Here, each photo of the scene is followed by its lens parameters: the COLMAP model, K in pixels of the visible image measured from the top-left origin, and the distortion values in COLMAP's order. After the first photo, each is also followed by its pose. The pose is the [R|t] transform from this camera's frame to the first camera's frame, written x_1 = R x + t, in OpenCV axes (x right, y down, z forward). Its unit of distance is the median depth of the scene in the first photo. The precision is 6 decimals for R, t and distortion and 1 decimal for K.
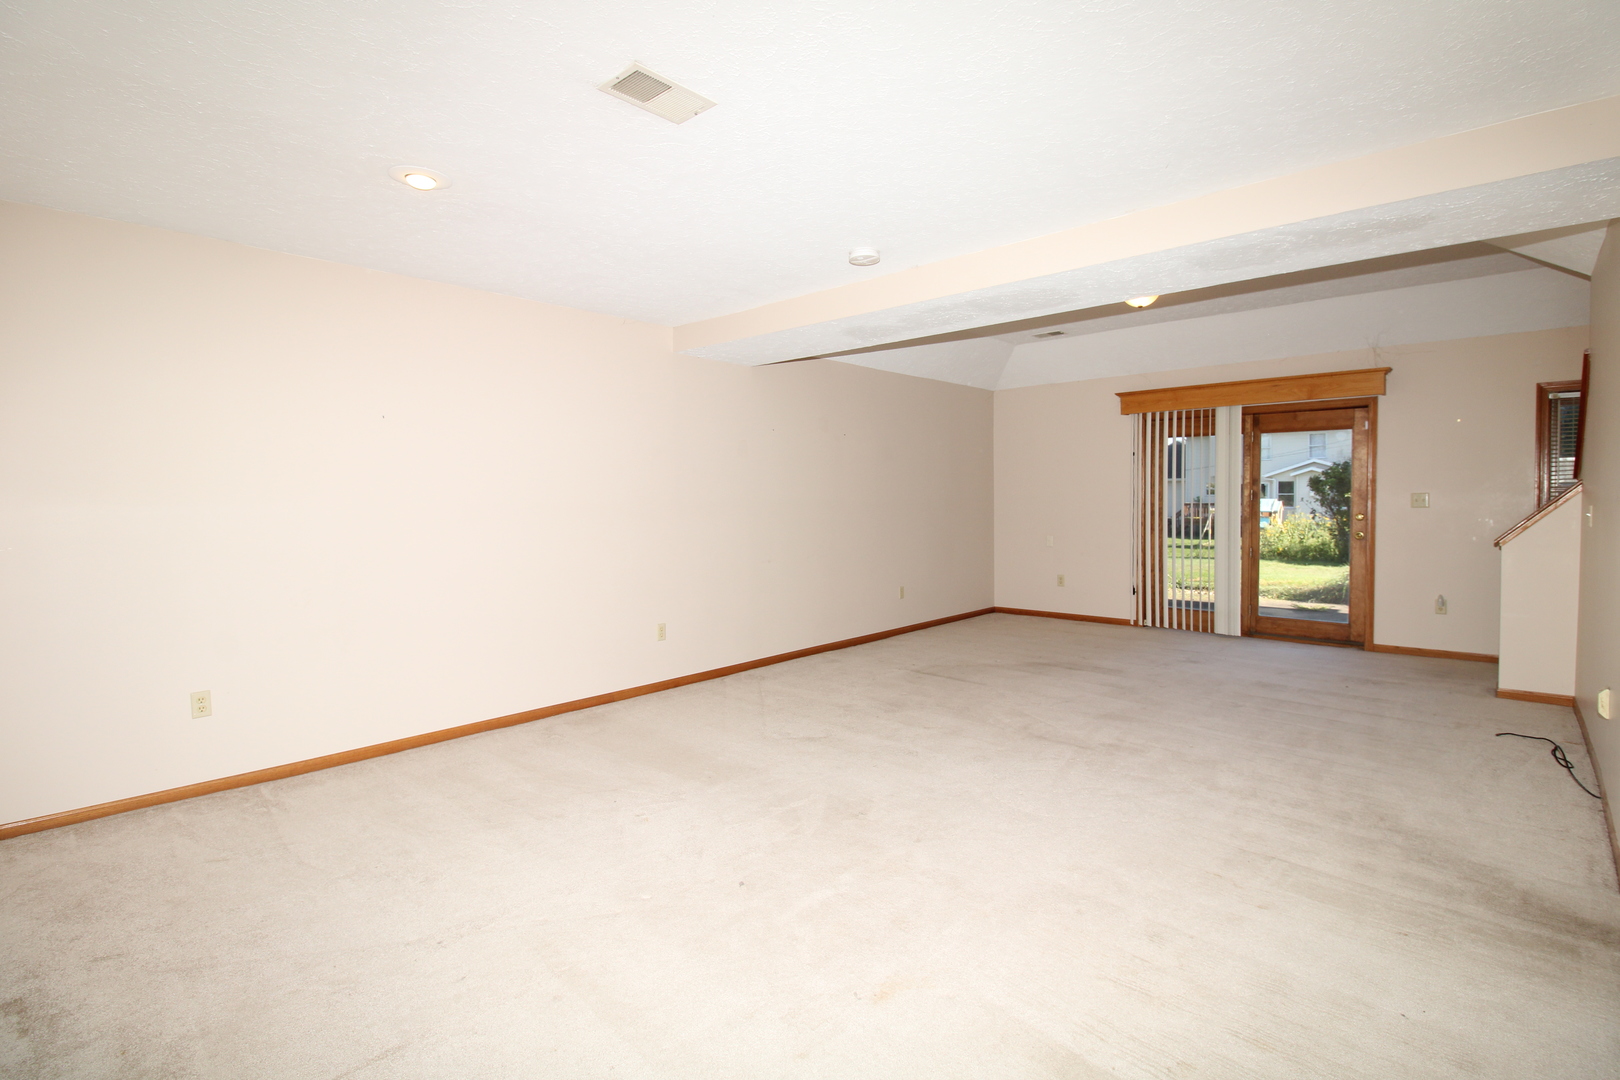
lens RADIAL K [[765.4, 0, 824.2], [0, 765.4, 518.7], [0, 0, 1]] dist [0.003253, -0.012675]
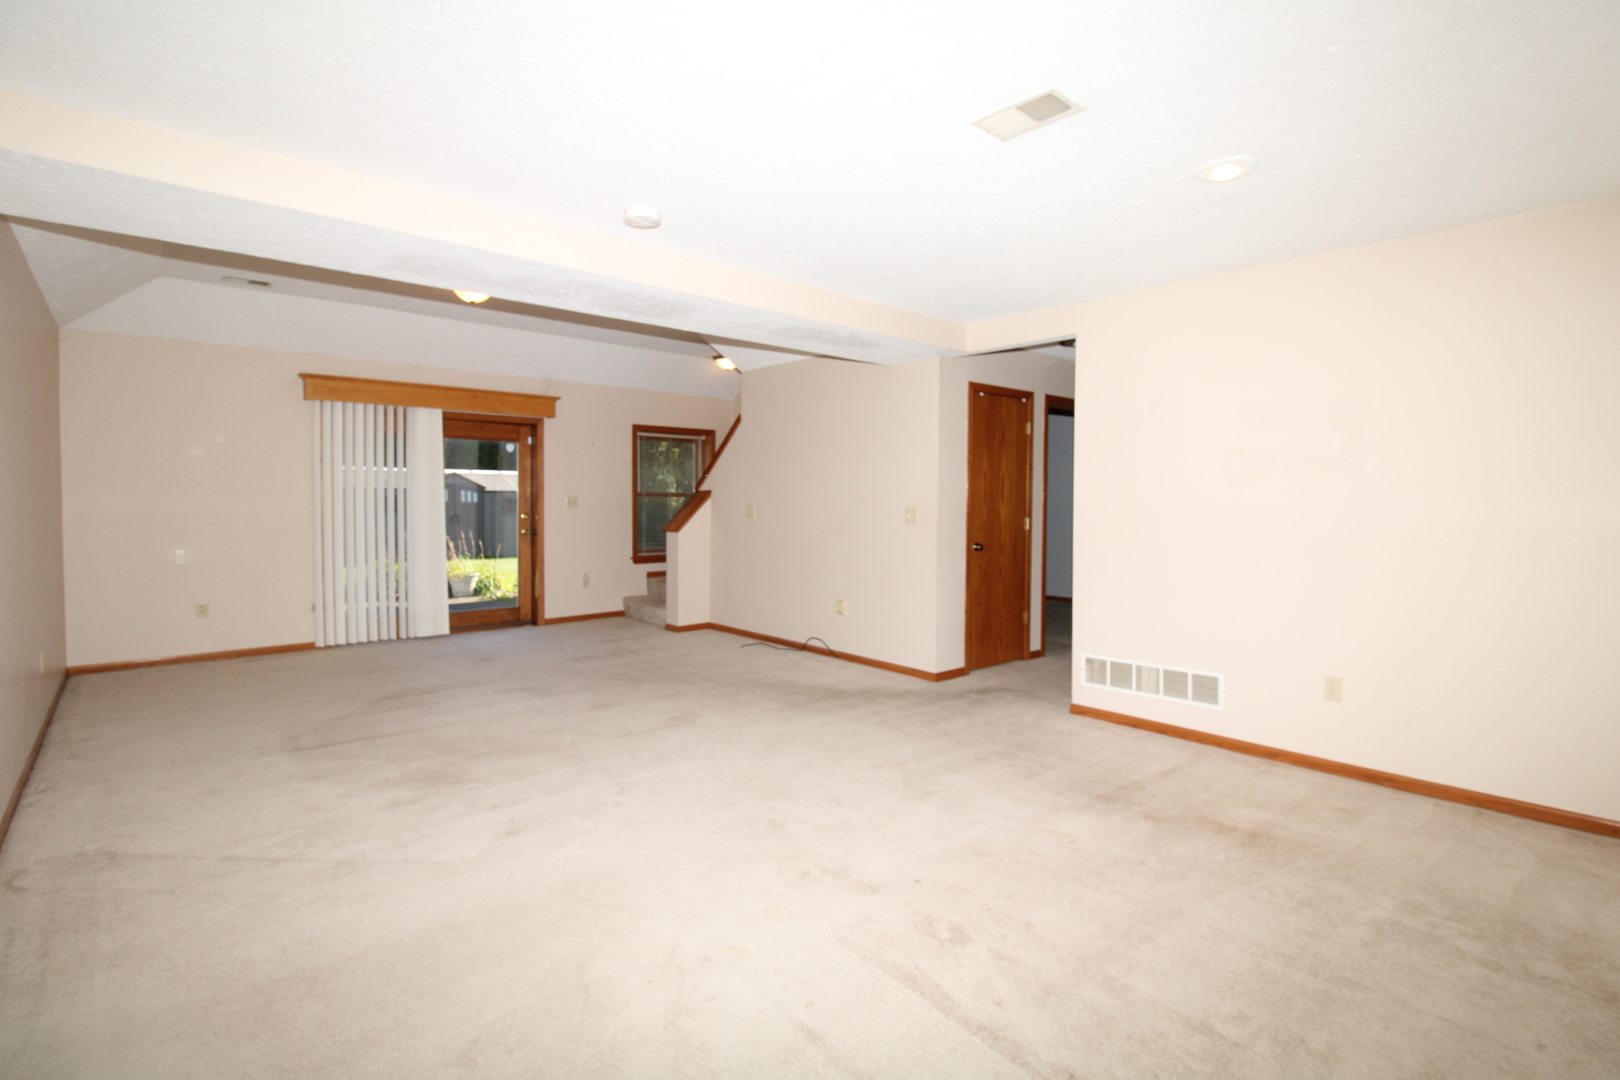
lens RADIAL K [[765.4, 0, 824.2], [0, 765.4, 518.7], [0, 0, 1]] dist [0.003253, -0.012675]
pose [[0.115191, -0.018601, 0.993169, -0.490946], [0.021948, 0.999628, 0.016176, -0.008316], [-0.993101, 0.019935, 0.115556, 0.440412]]
